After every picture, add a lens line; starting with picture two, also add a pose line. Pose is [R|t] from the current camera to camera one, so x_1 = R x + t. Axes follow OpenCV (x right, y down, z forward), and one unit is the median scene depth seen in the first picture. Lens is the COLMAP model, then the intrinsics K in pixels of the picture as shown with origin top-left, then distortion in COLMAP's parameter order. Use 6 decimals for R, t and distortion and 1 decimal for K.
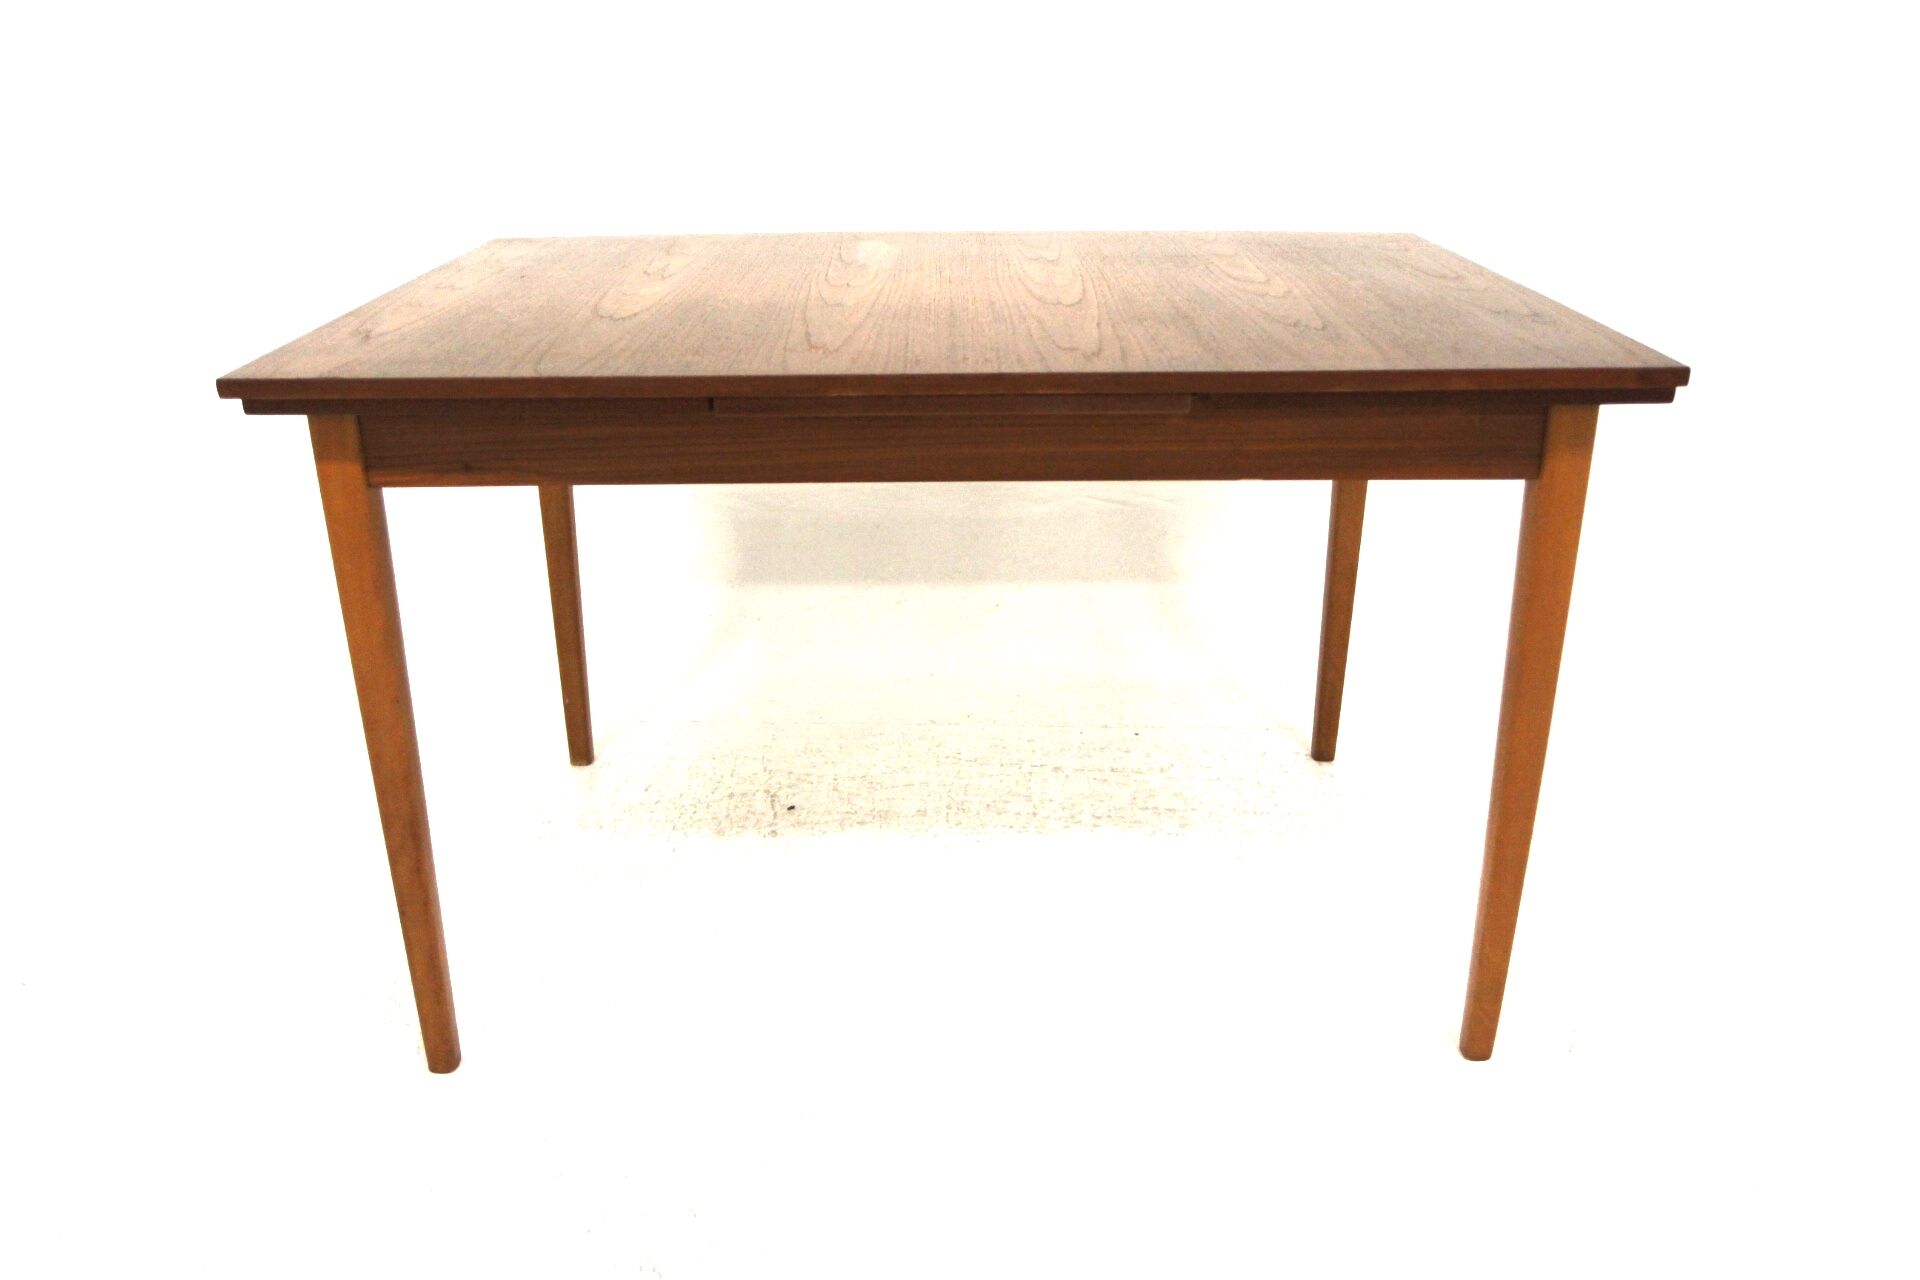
lens RADIAL K [[1361.3, 0, 960.0], [0, 1361.3, 640.0], [0, 0, 1]] dist [0.001195, 0.000022]
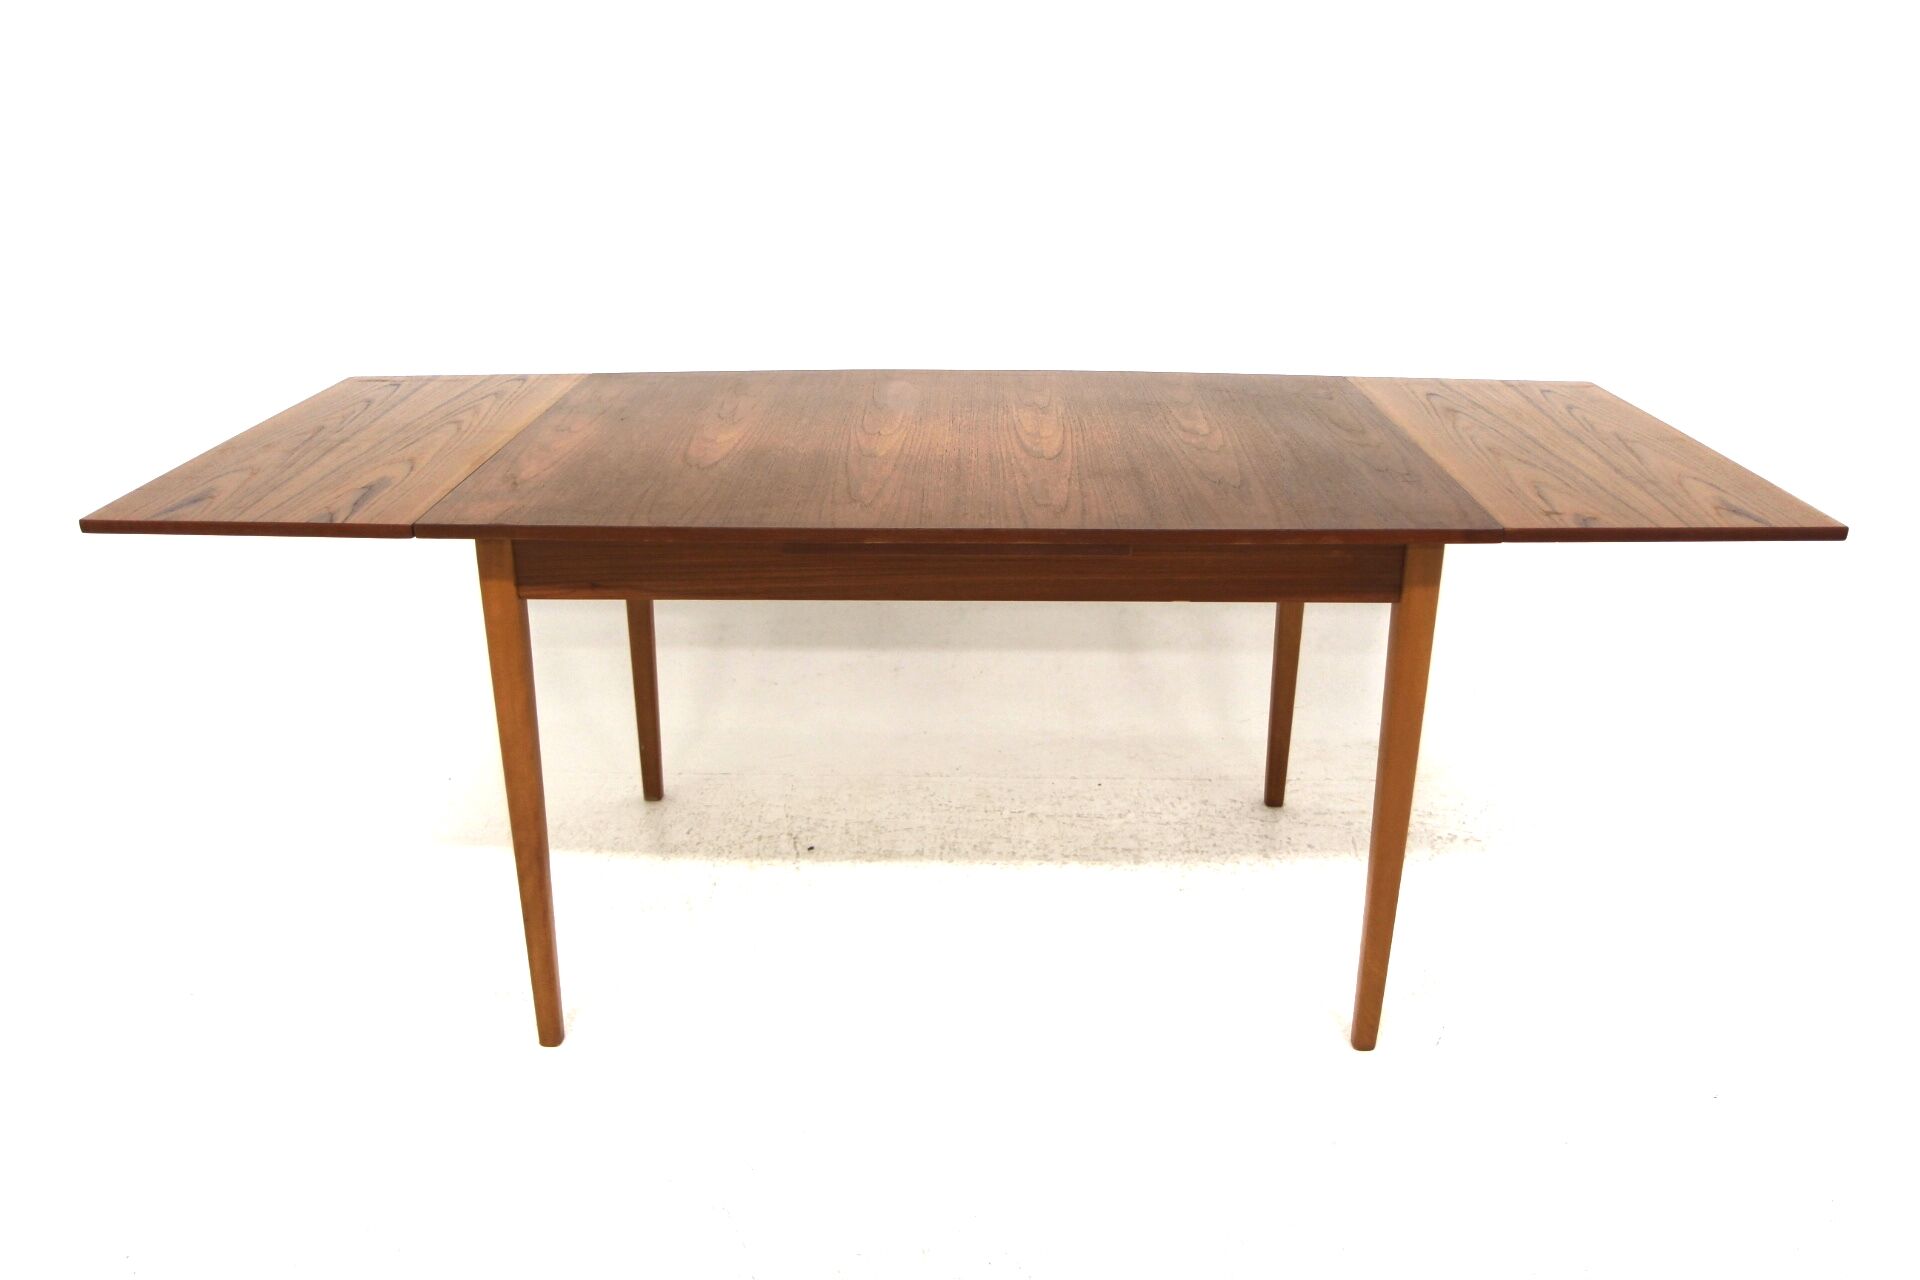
lens RADIAL K [[1442.1, 0, 1055.2], [0, 1442.1, 634.5], [0, 0, 1]] dist [0.002916, 0.000468]
pose [[0.998632, 0.019348, 0.048588, 0.022672], [-0.017821, 0.999339, -0.031679, -0.035998], [-0.049168, 0.030770, 0.998316, -0.390892]]
